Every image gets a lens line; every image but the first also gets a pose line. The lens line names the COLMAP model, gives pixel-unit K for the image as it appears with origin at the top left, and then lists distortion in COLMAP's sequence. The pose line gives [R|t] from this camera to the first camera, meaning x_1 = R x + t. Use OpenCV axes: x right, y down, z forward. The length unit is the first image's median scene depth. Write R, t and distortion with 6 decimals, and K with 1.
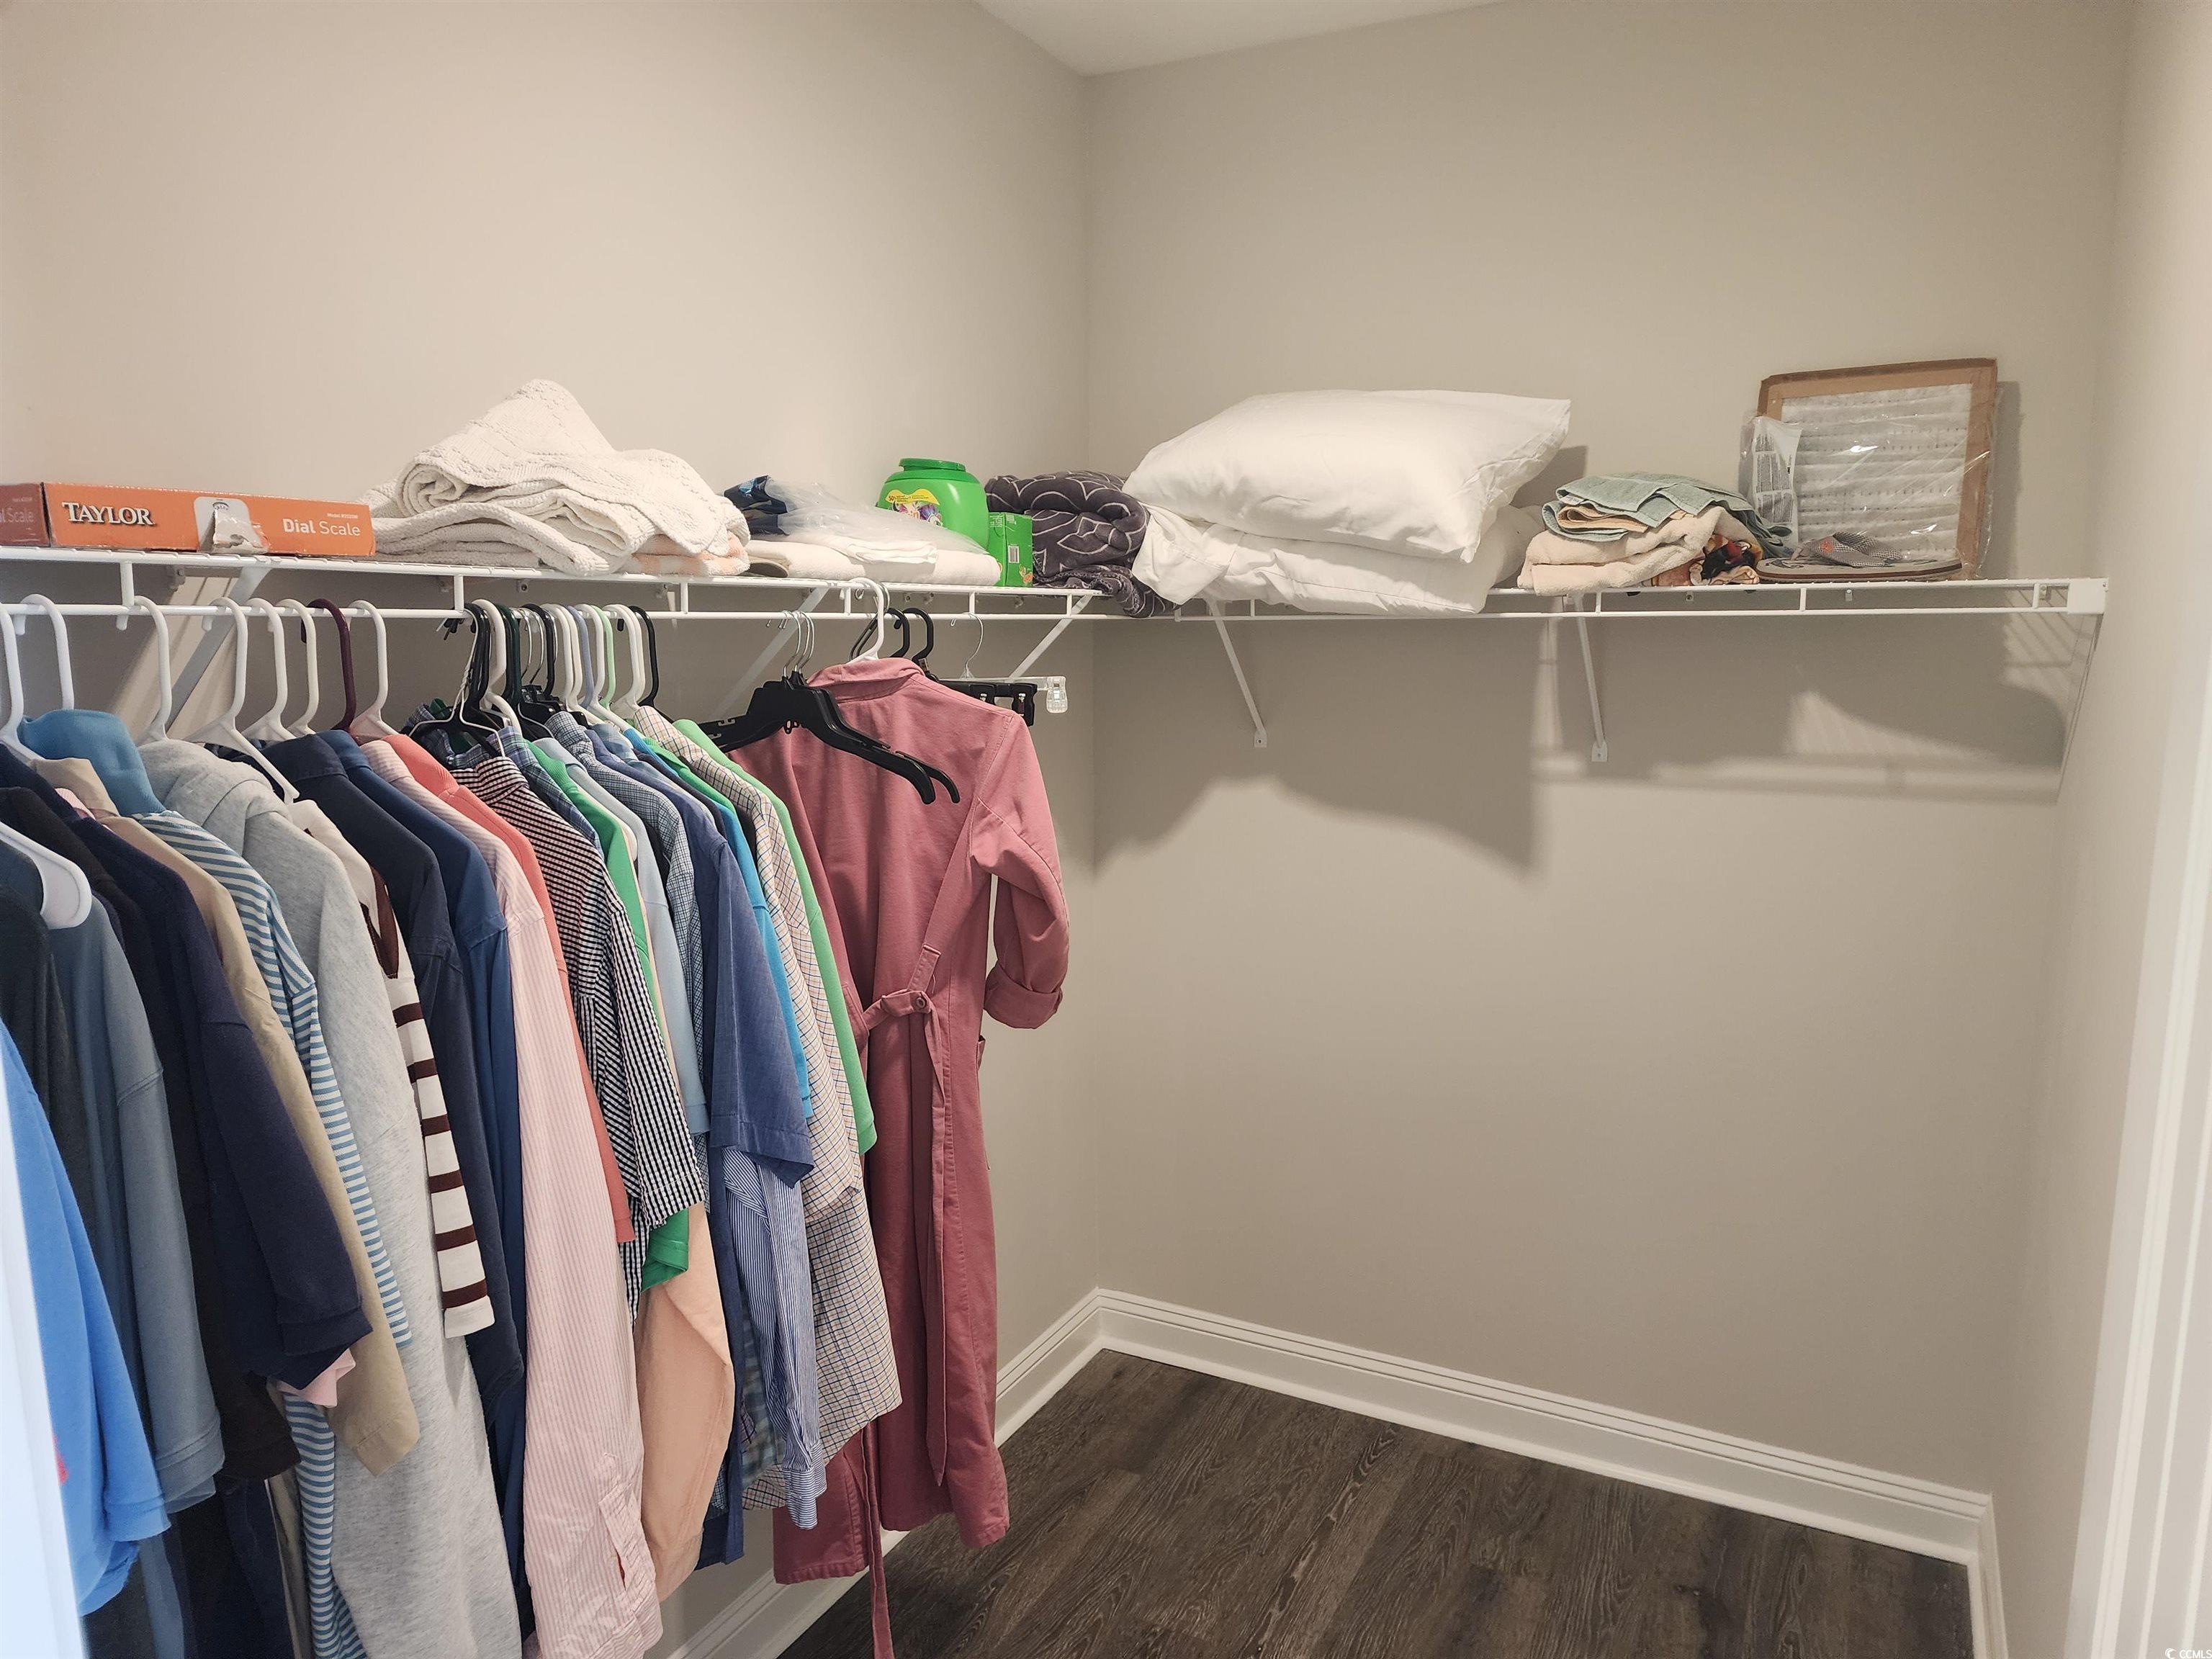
lens RADIAL K [[1477.2, 0, 1133.4], [0, 1477.2, 837.2], [0, 0, 1]] dist [0.093455, -0.133134]
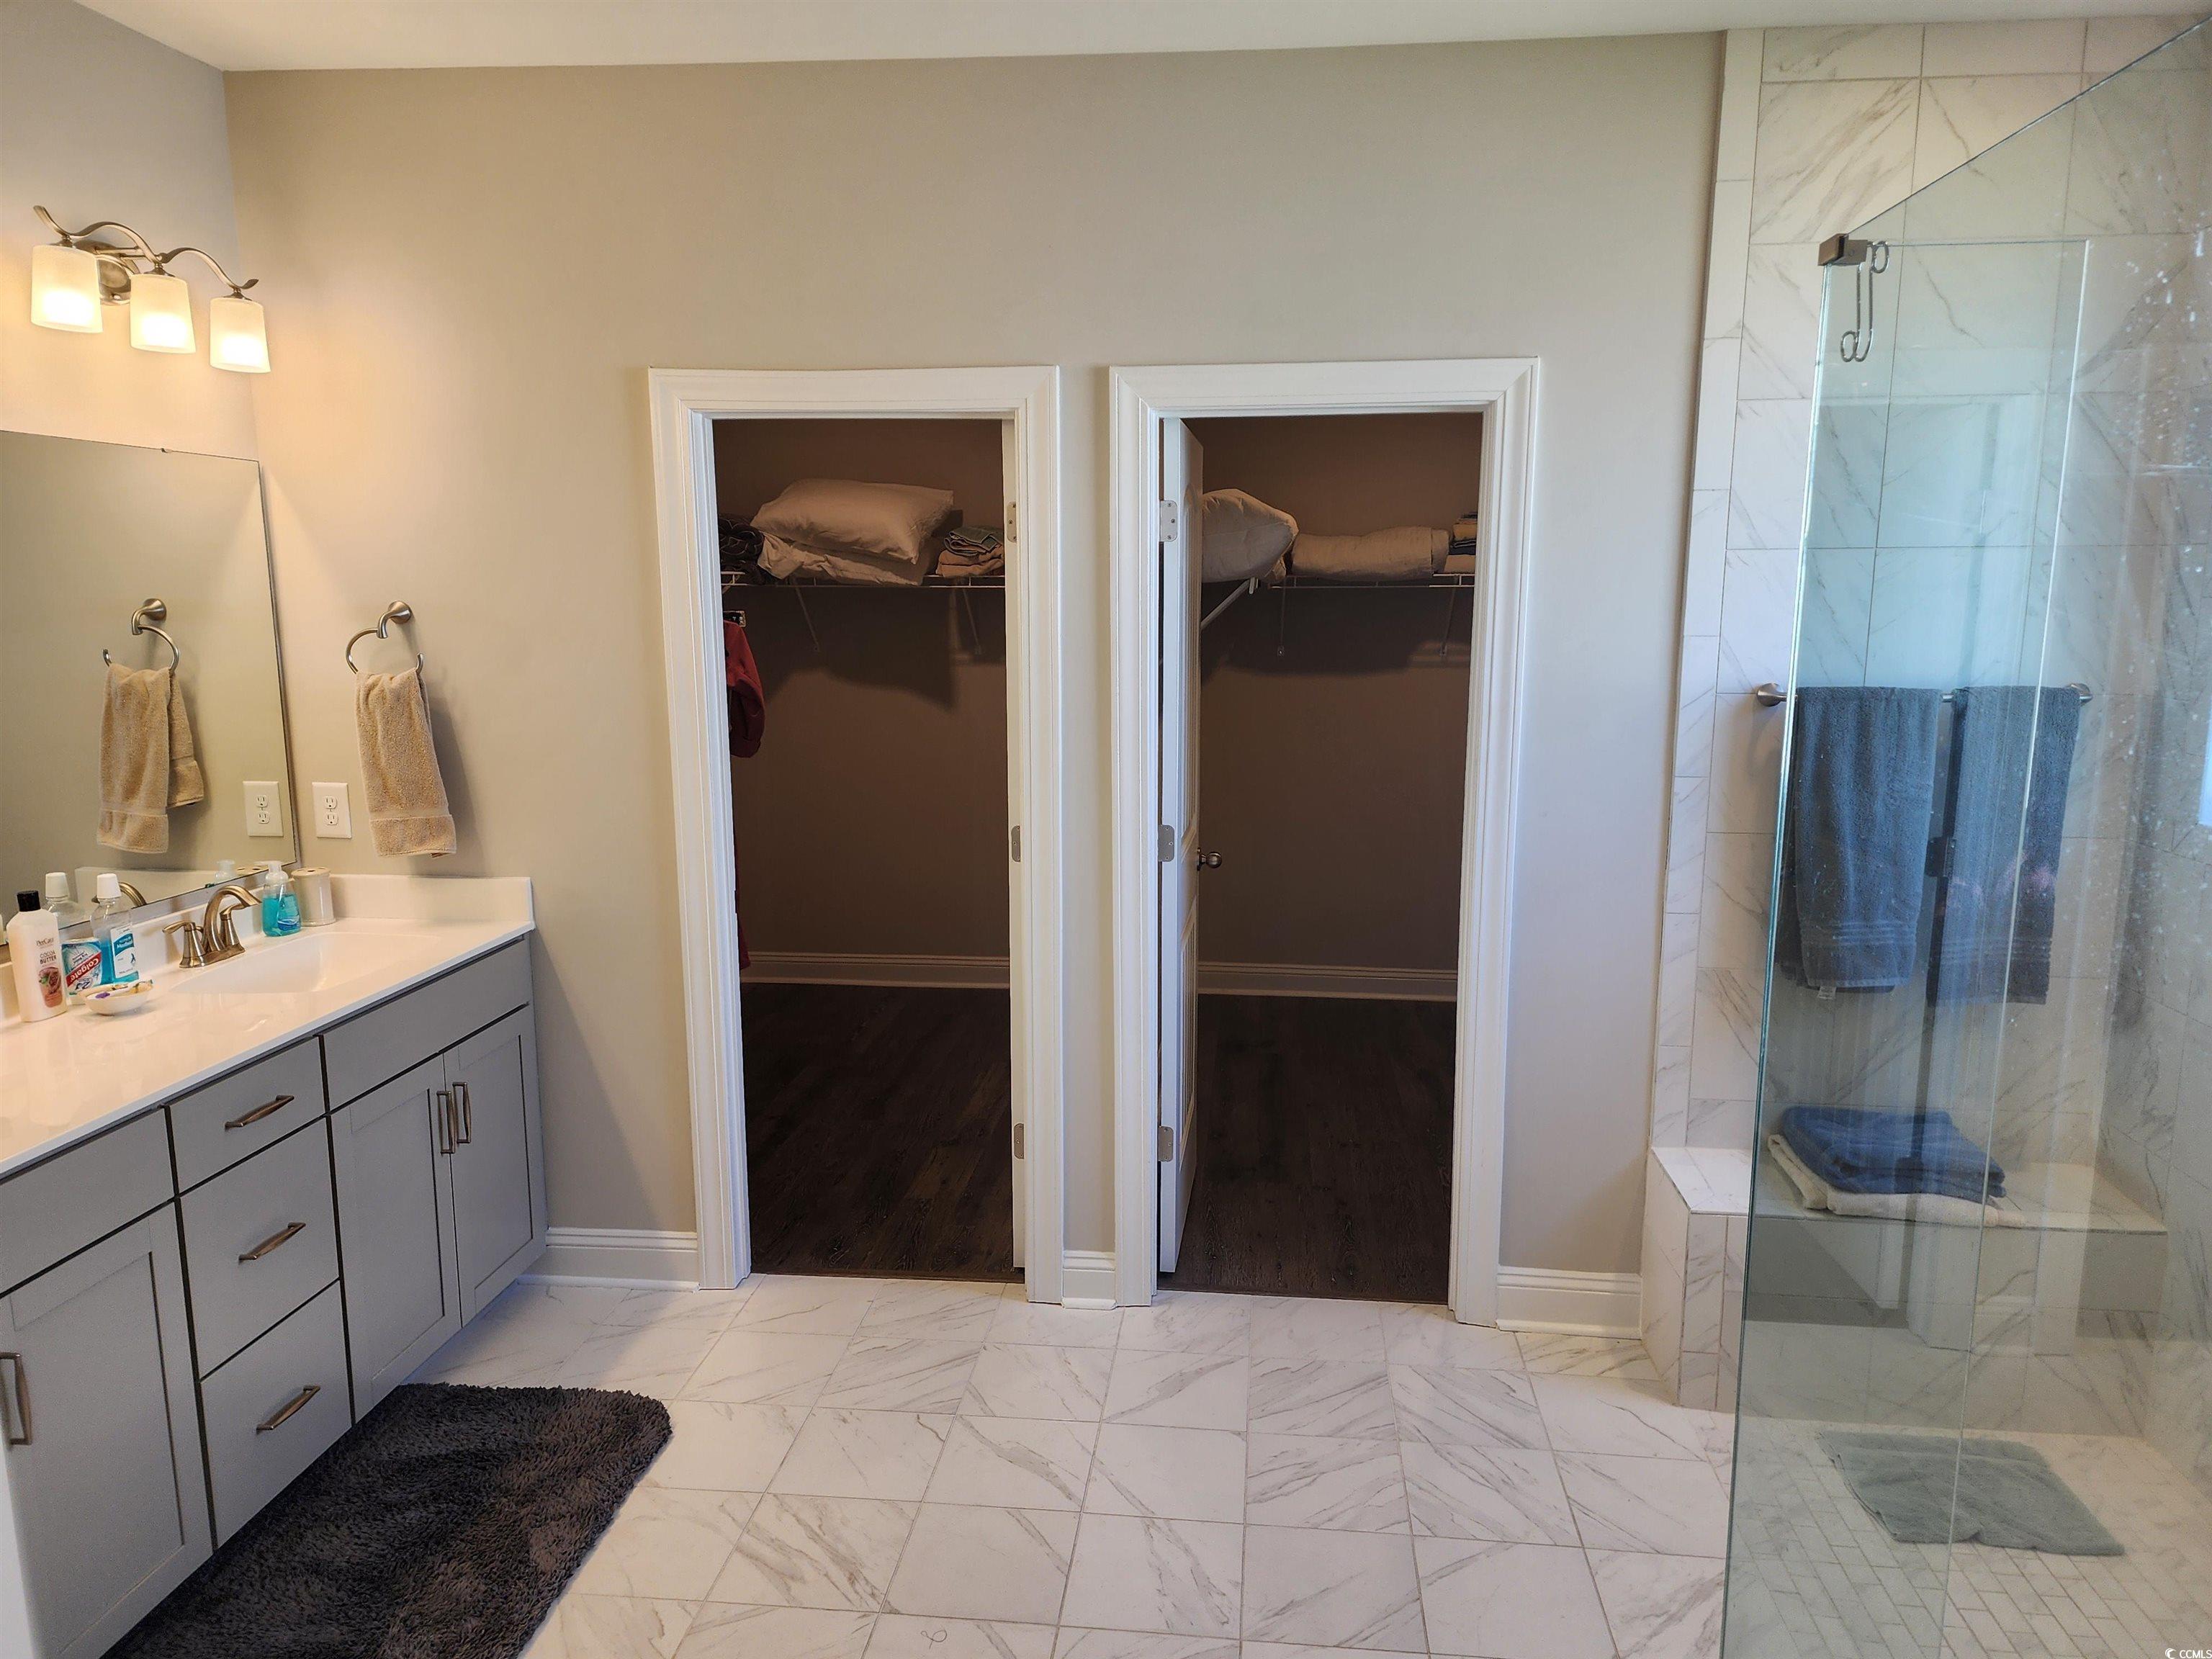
lens RADIAL K [[1477.2, 0, 1133.4], [0, 1477.2, 837.2], [0, 0, 1]] dist [0.093455, -0.133134]
pose [[0.932705, -0.056253, 0.356225, -0.290111], [0.048038, 0.998337, 0.031874, 0.175103], [-0.357426, -0.012616, 0.933856, -1.226463]]
